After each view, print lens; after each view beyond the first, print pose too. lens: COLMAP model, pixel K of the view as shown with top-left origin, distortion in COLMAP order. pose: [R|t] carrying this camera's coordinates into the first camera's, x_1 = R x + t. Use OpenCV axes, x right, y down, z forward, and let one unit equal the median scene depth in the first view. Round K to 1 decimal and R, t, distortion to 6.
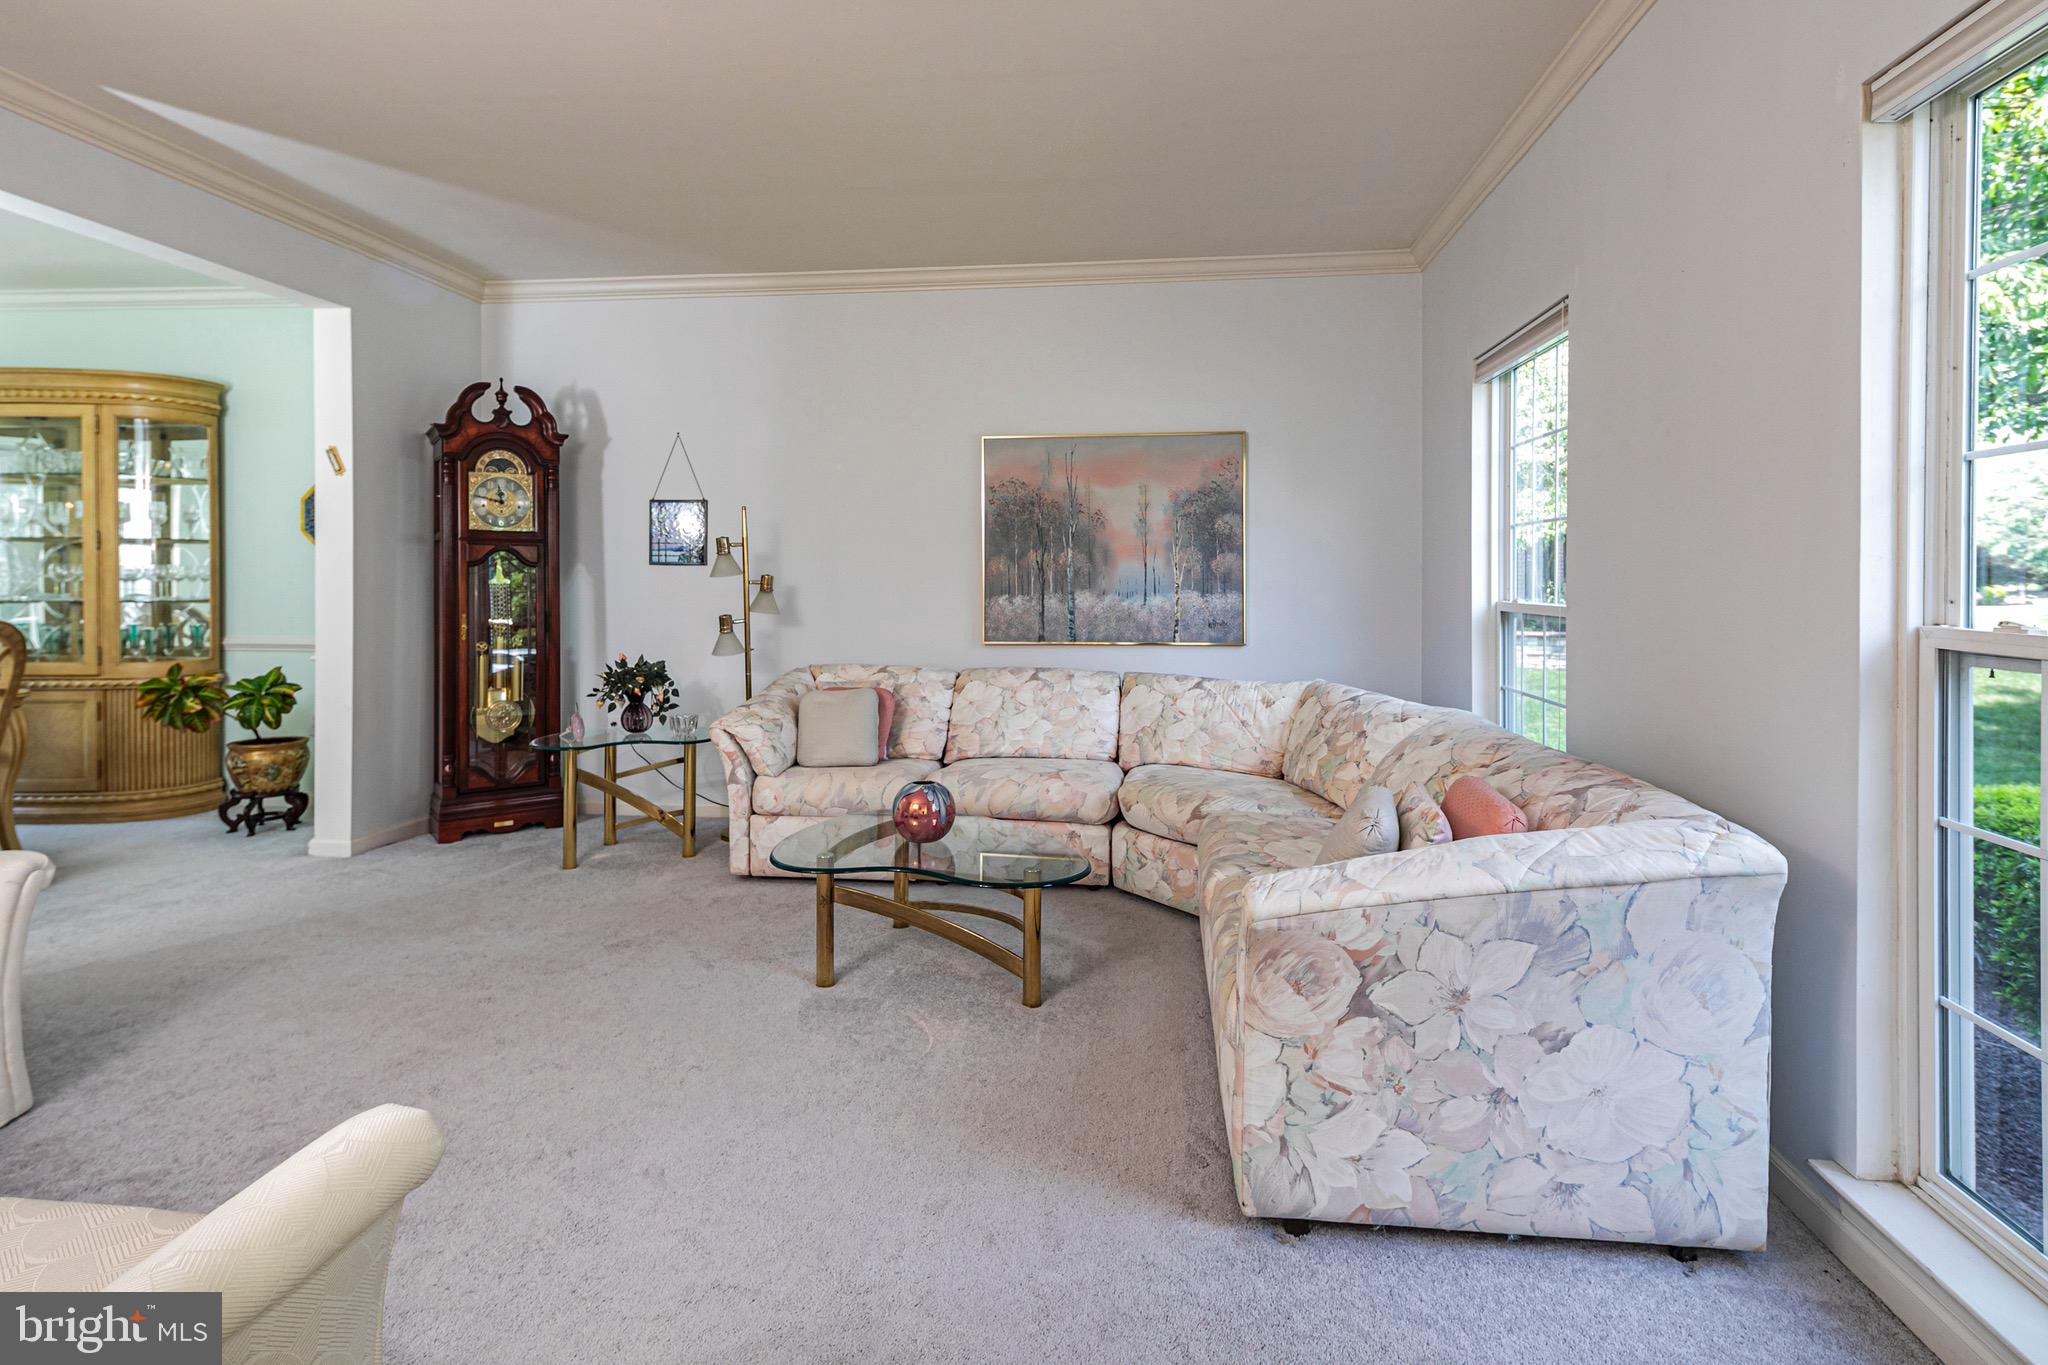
lens RADIAL K [[988.8, 0, 1055.3], [0, 988.8, 599.8], [0, 0, 1]] dist [0.020704, -0.004809]
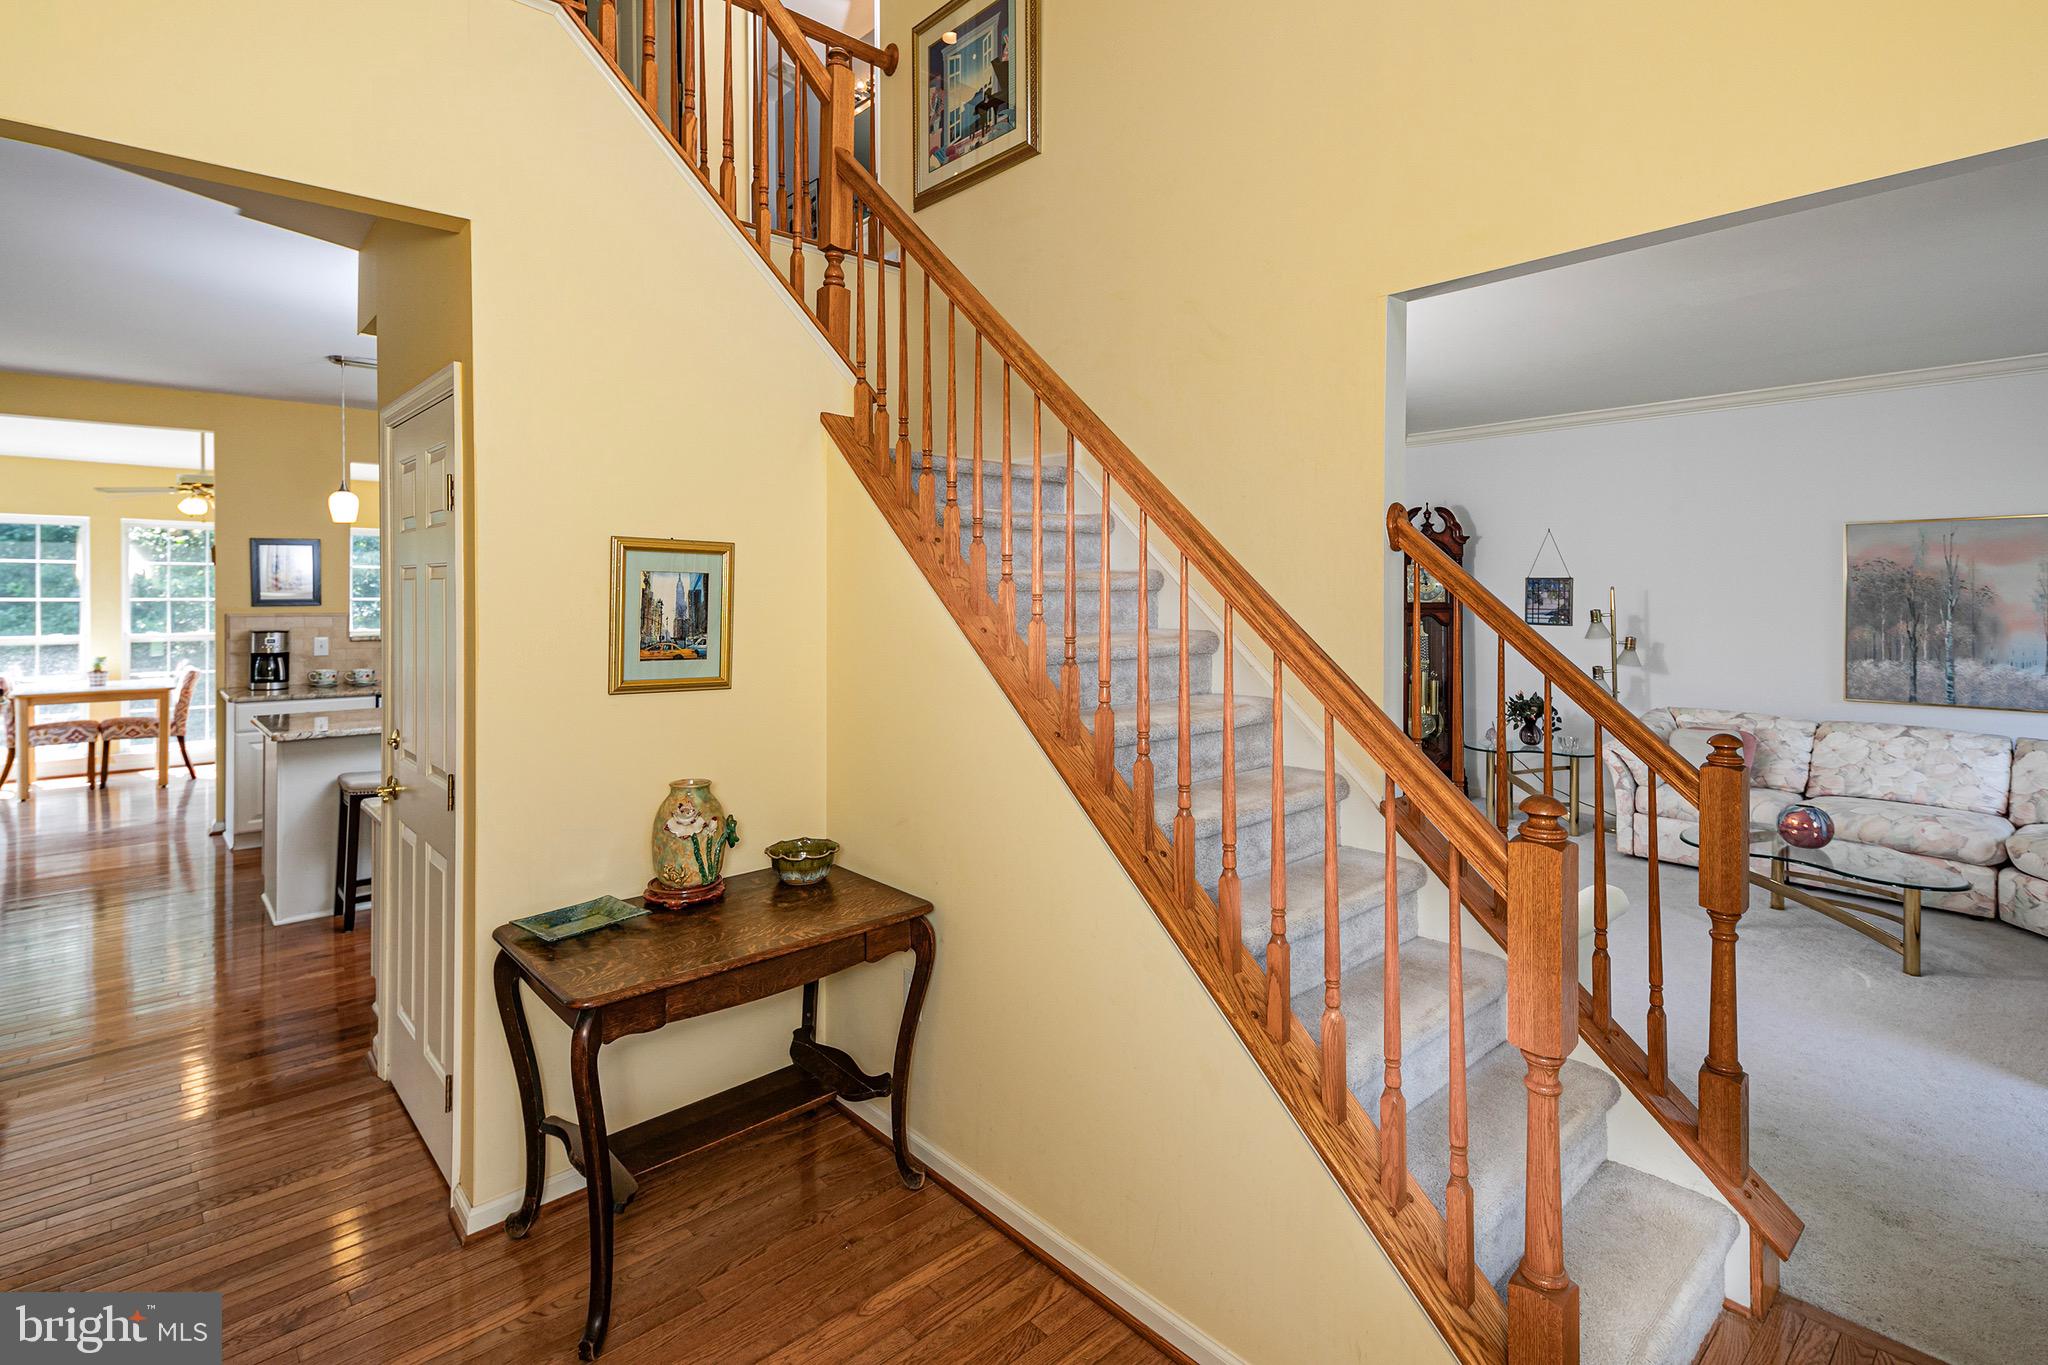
lens RADIAL K [[988.8, 0, 1004.1], [0, 988.8, 598.9], [0, 0, 1]] dist [0.020704, -0.004809]
pose [[0.739972, 0.004408, -0.672623, -0.013207], [-0.007584, 0.999970, -0.001790, -0.069445], [0.672595, 0.006426, 0.739983, -0.576952]]
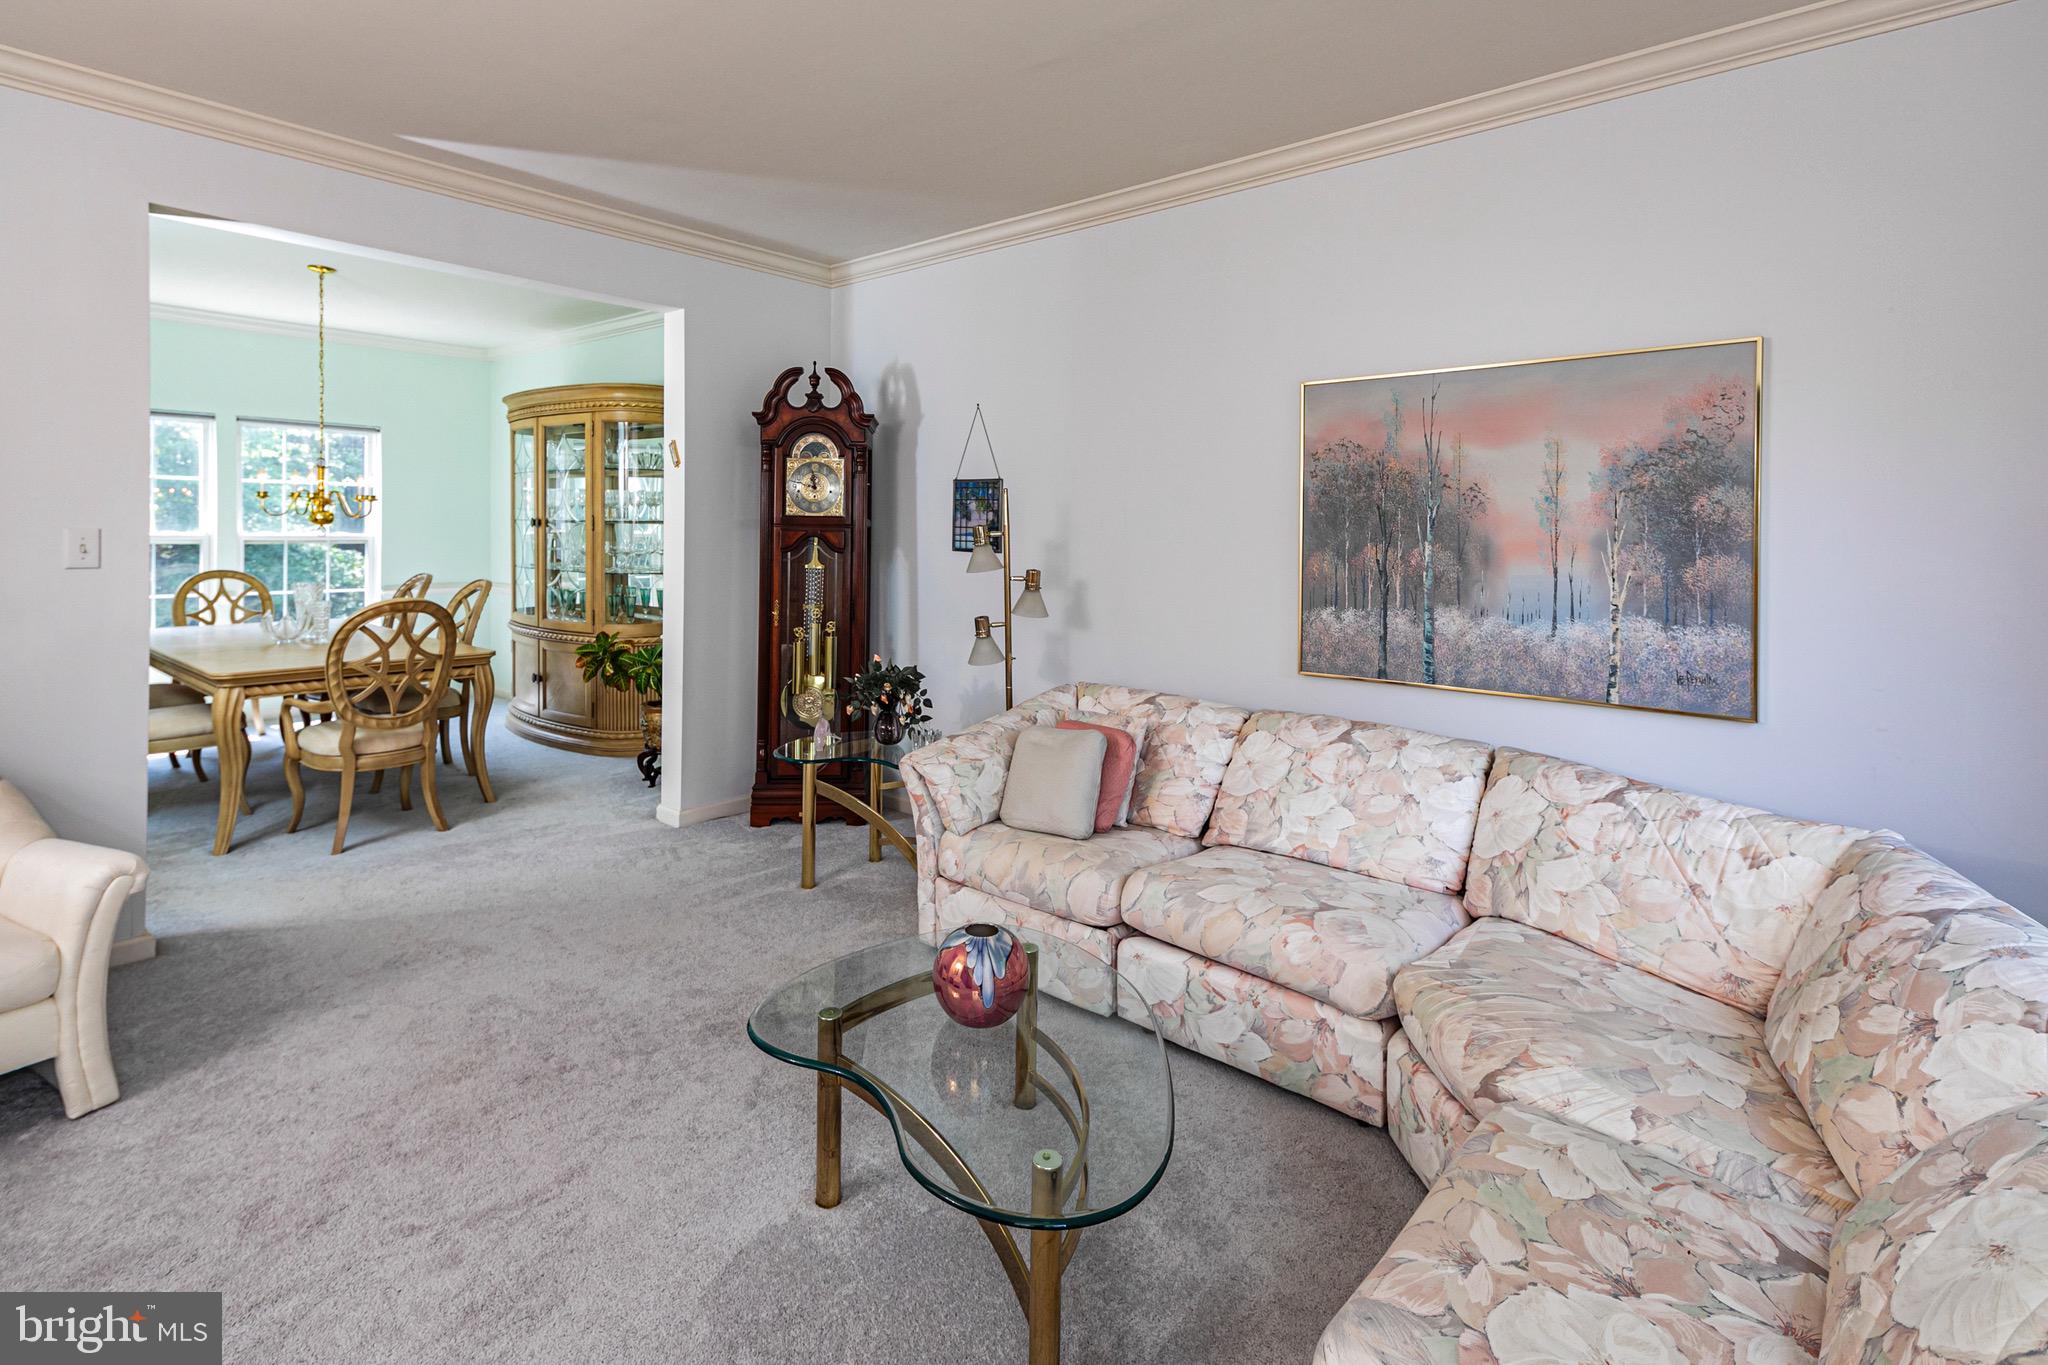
lens RADIAL K [[988.8, 0, 1021.7], [0, 988.8, 540.9], [0, 0, 1]] dist [0.020704, -0.004809]
pose [[0.827039, 0.014977, -0.561945, 0.170600], [-0.020143, 0.999793, -0.002999, -0.047646], [0.561783, 0.013799, 0.827169, 0.315669]]
